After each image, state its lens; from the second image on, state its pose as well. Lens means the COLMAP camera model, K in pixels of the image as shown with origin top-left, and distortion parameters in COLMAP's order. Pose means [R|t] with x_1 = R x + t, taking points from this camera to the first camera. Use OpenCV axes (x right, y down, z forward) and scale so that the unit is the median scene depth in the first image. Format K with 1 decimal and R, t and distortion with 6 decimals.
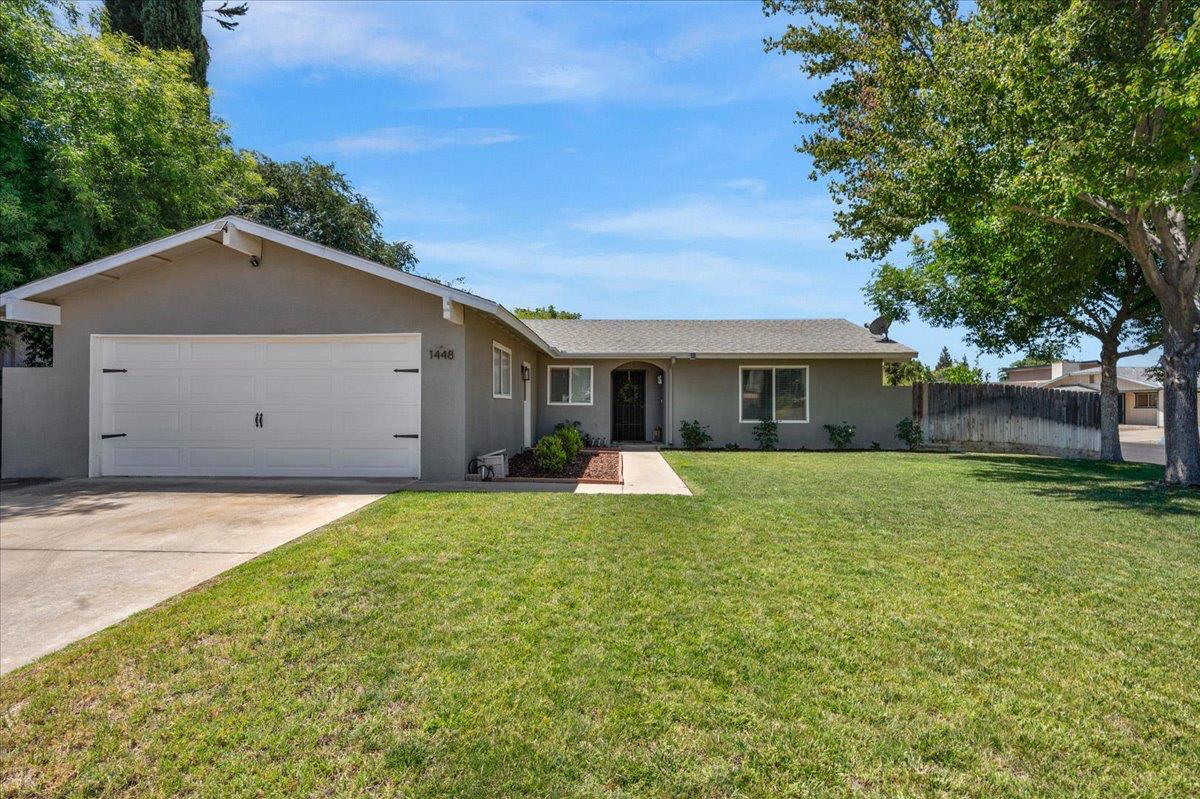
lens RADIAL K [[551.4, 0, 602.1], [0, 551.4, 411.1], [0, 0, 1]] dist [-0.000468, -0.000944]
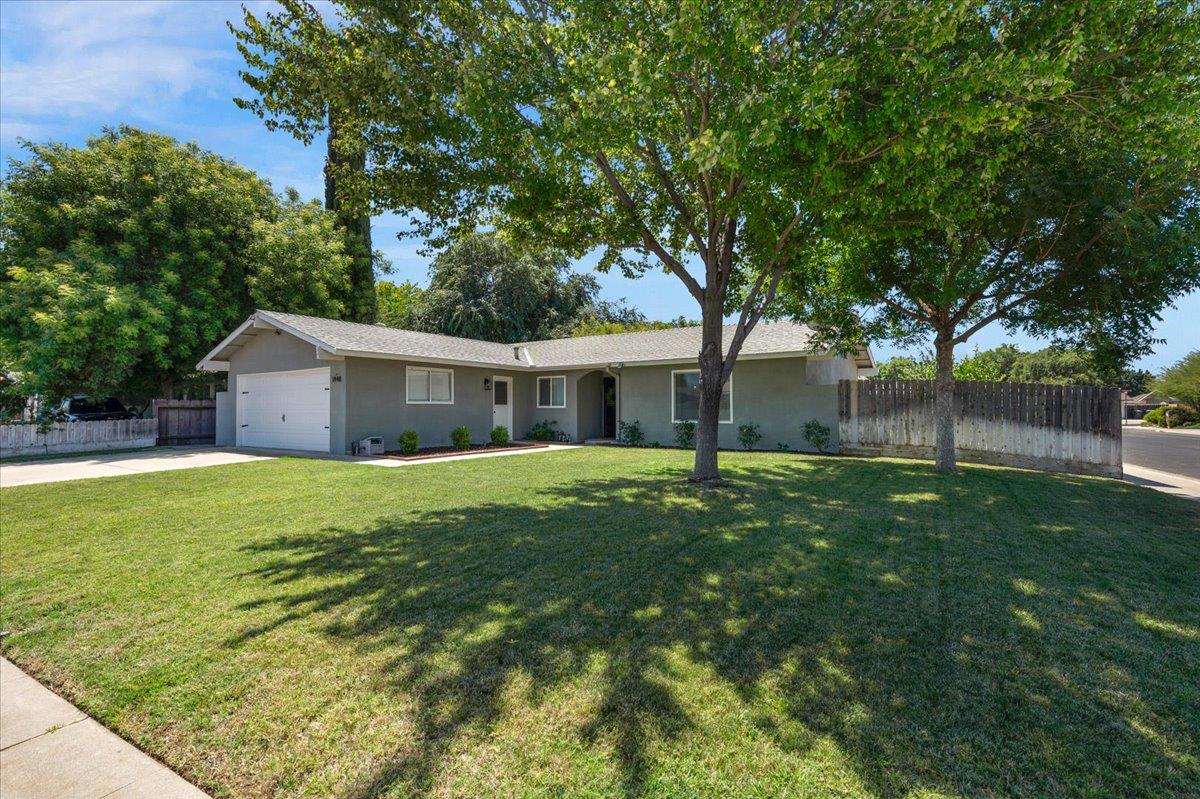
lens RADIAL K [[551.4, 0, 608.0], [0, 551.4, 415.8], [0, 0, 1]] dist [-0.000468, -0.000944]
pose [[0.848670, -0.000648, -0.528922, 1.006869], [0.002558, 0.999993, 0.002878, 0.005302], [0.528916, -0.003796, 0.848666, 0.010945]]
